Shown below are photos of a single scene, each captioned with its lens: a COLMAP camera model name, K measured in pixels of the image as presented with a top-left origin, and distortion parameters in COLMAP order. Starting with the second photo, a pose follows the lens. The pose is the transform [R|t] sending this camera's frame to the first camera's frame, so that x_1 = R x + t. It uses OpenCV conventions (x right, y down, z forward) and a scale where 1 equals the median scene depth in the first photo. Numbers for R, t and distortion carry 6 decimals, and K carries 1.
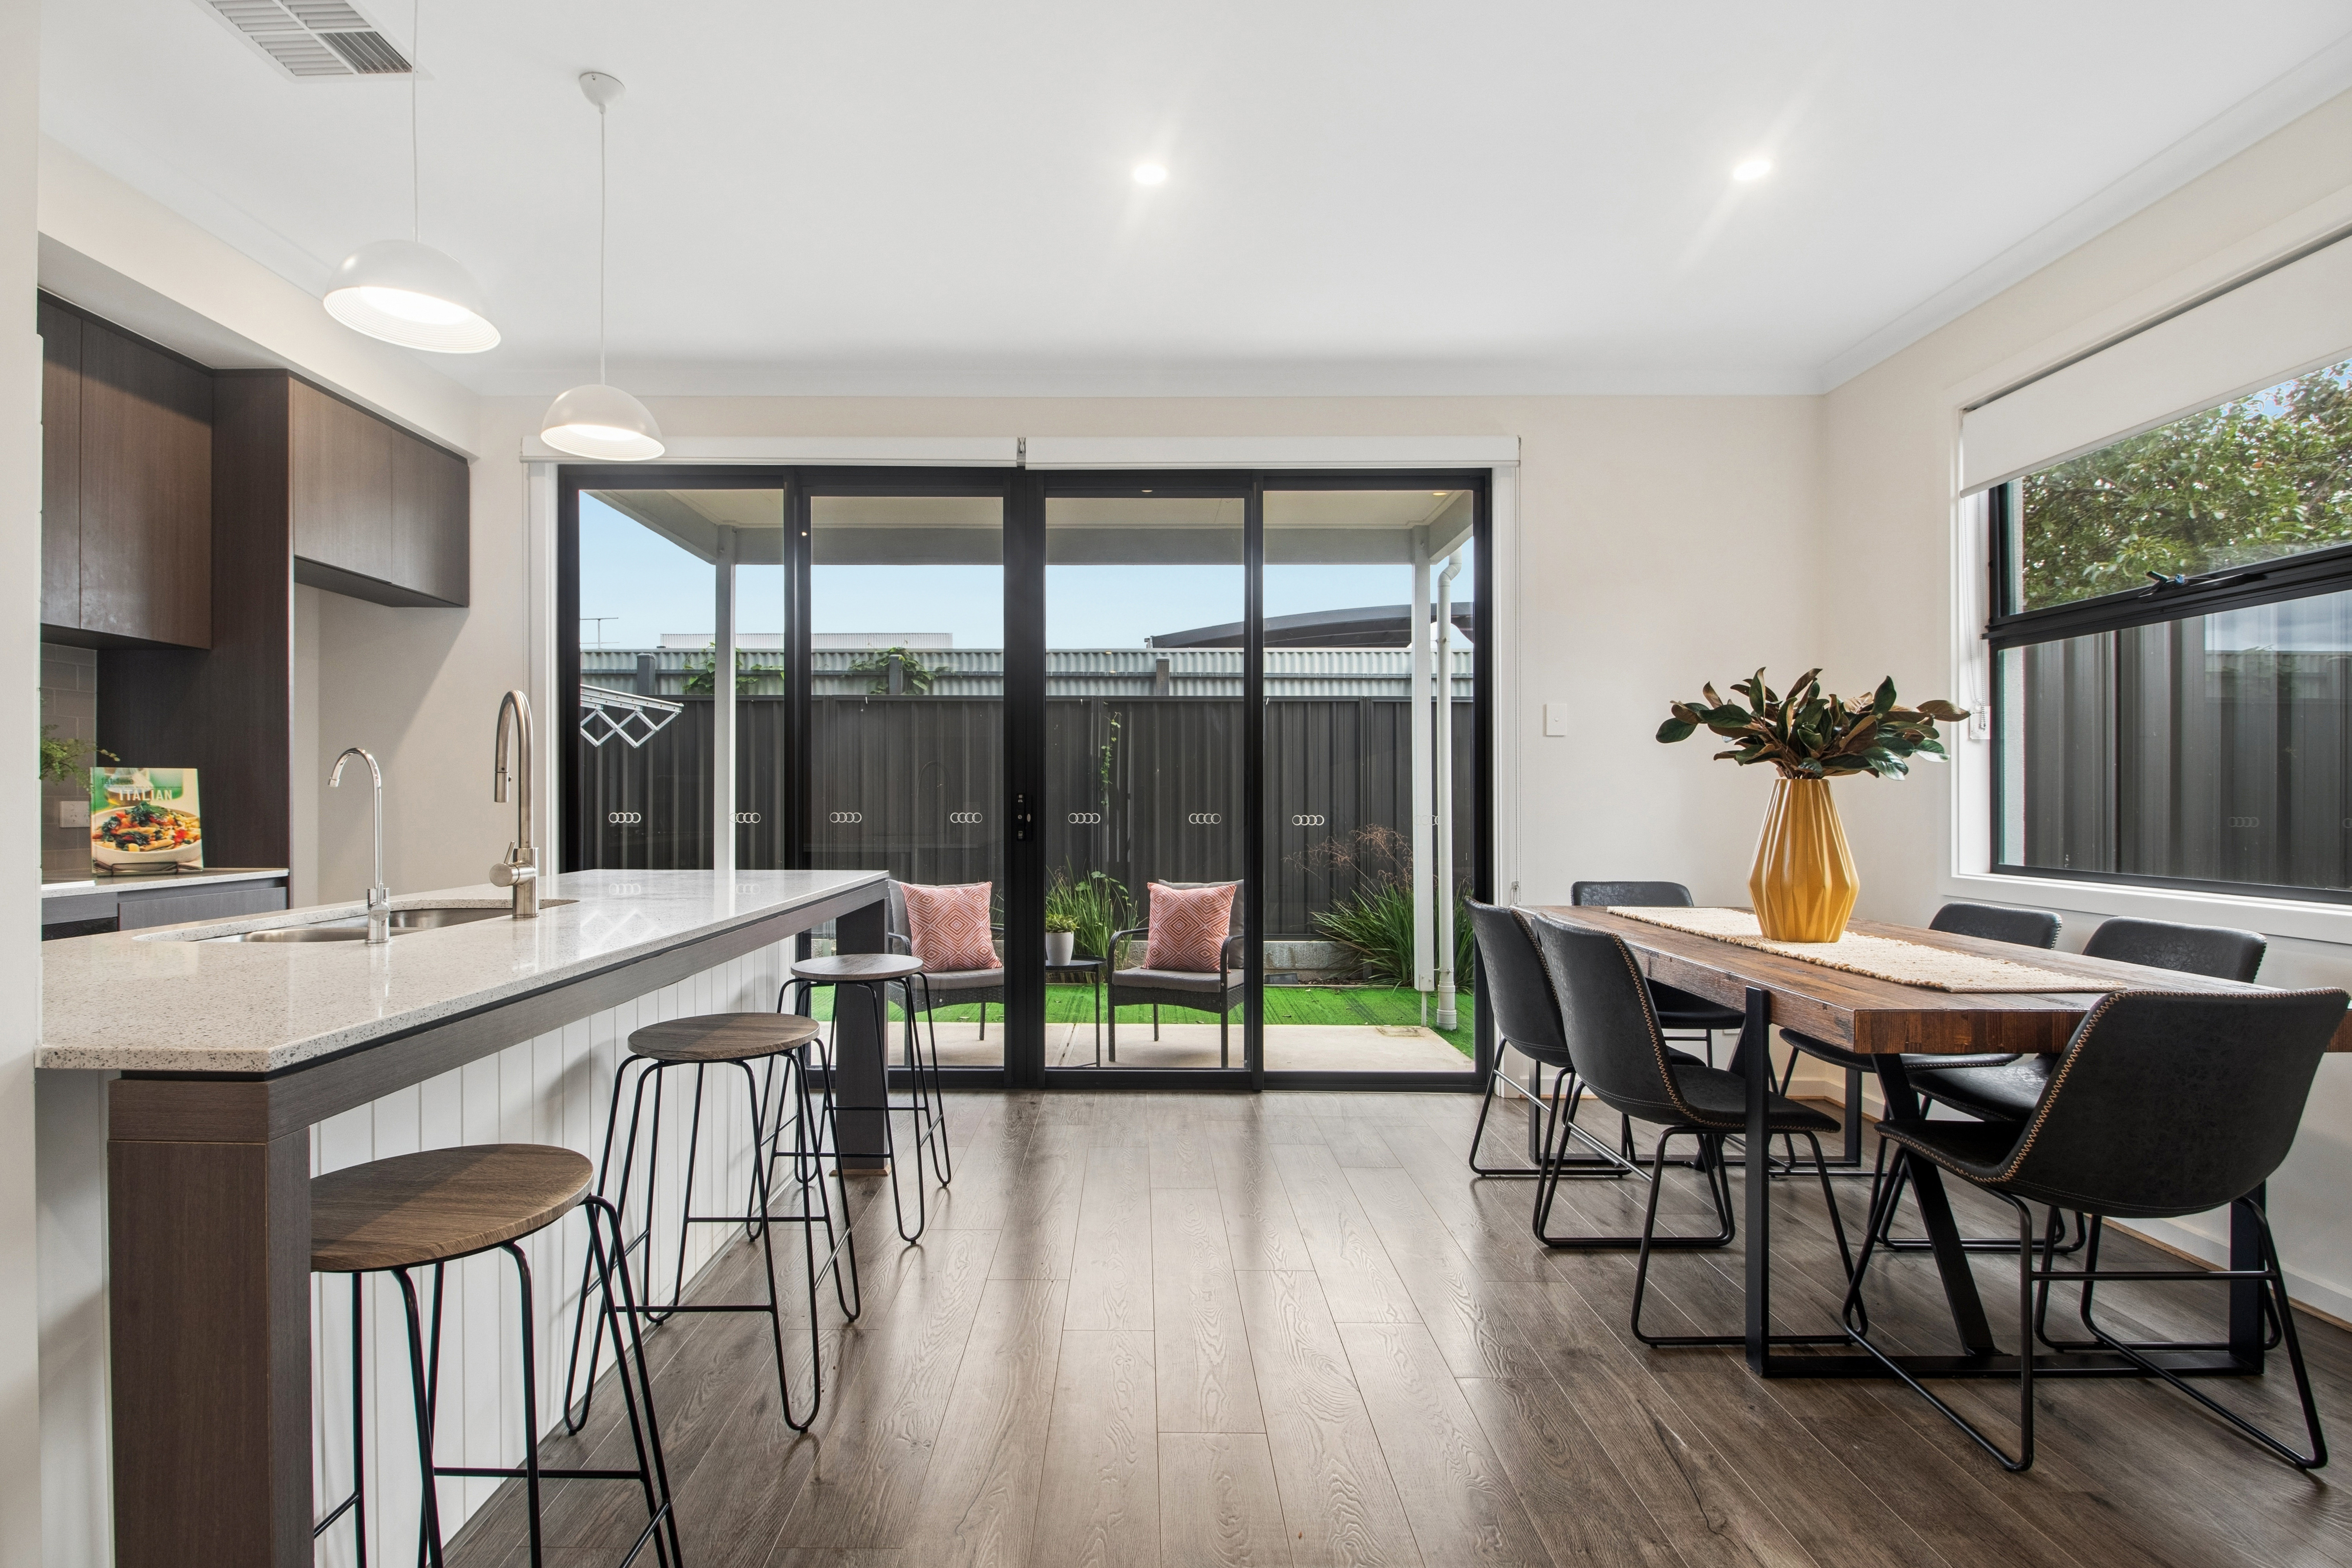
lens RADIAL K [[1118.6, 0, 1131.9], [0, 1118.6, 790.2], [0, 0, 1]] dist [-0.001784, -0.011171]
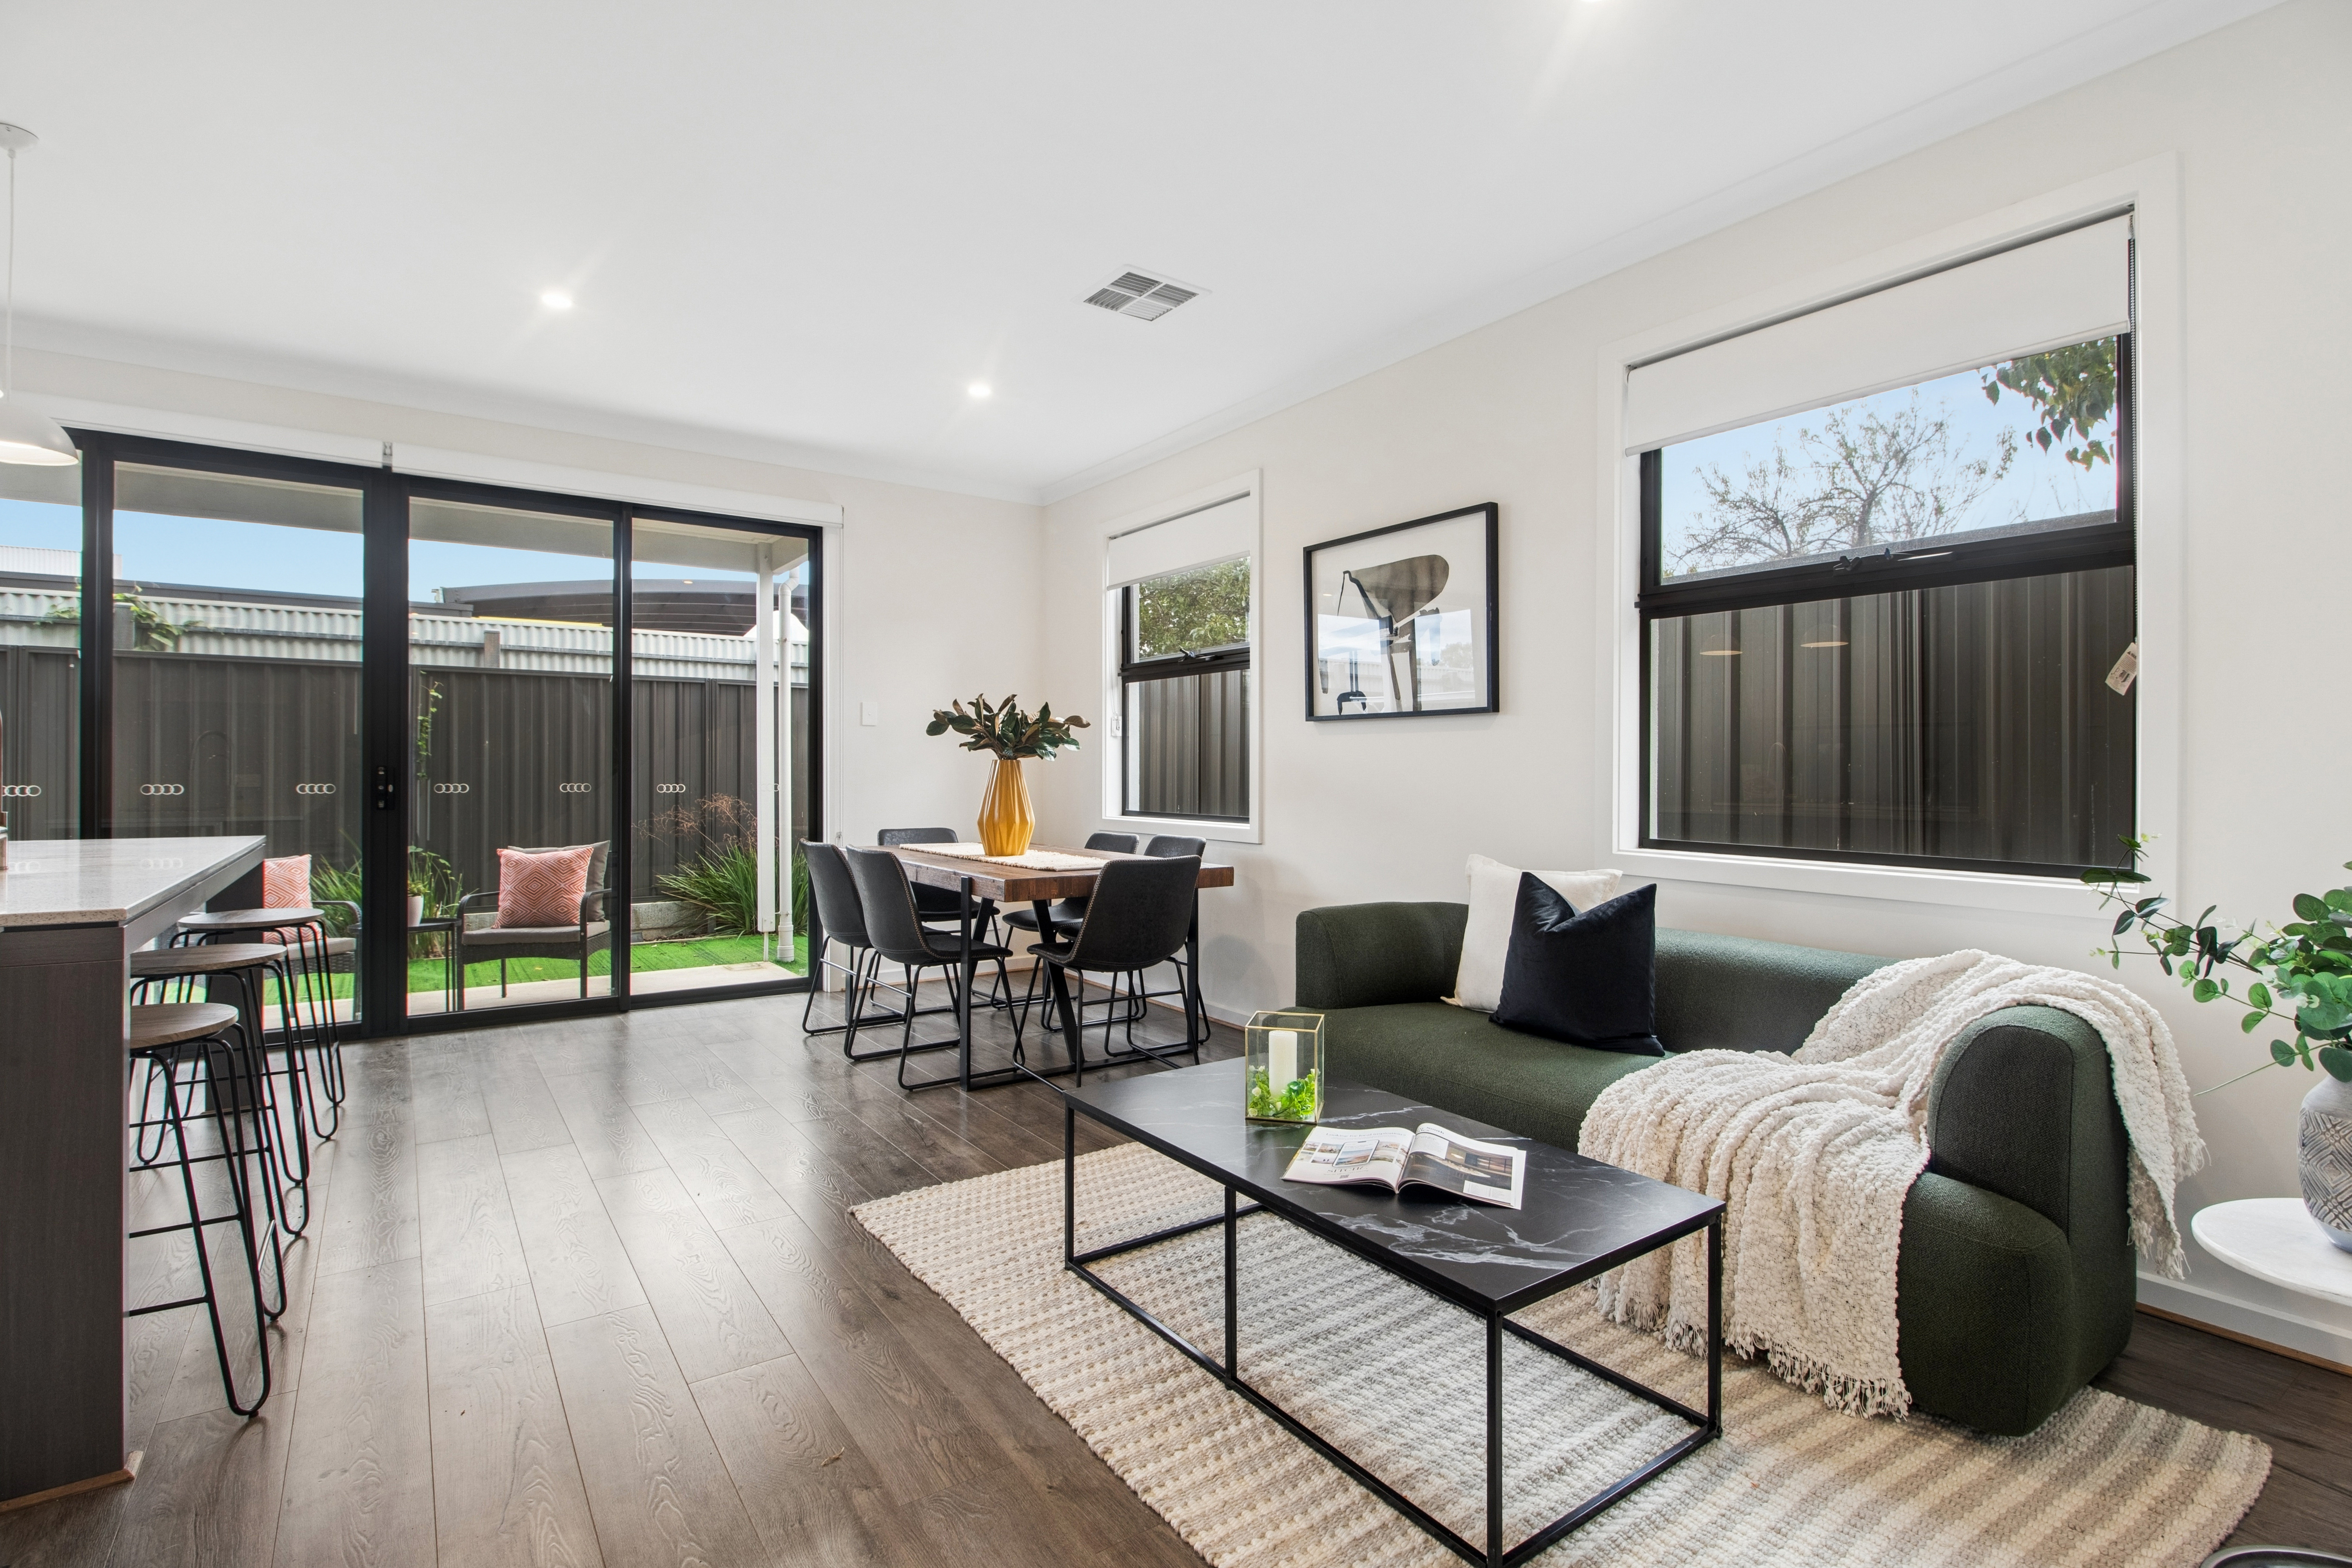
lens RADIAL K [[1118.6, 0, 1221.1], [0, 1118.6, 769.1], [0, 0, 1]] dist [-0.001784, -0.011171]
pose [[0.798443, 0.002425, 0.602065, -0.103541], [-0.005699, 0.999978, 0.003529, -0.002412], [-0.602043, -0.006249, 0.798439, -0.361958]]
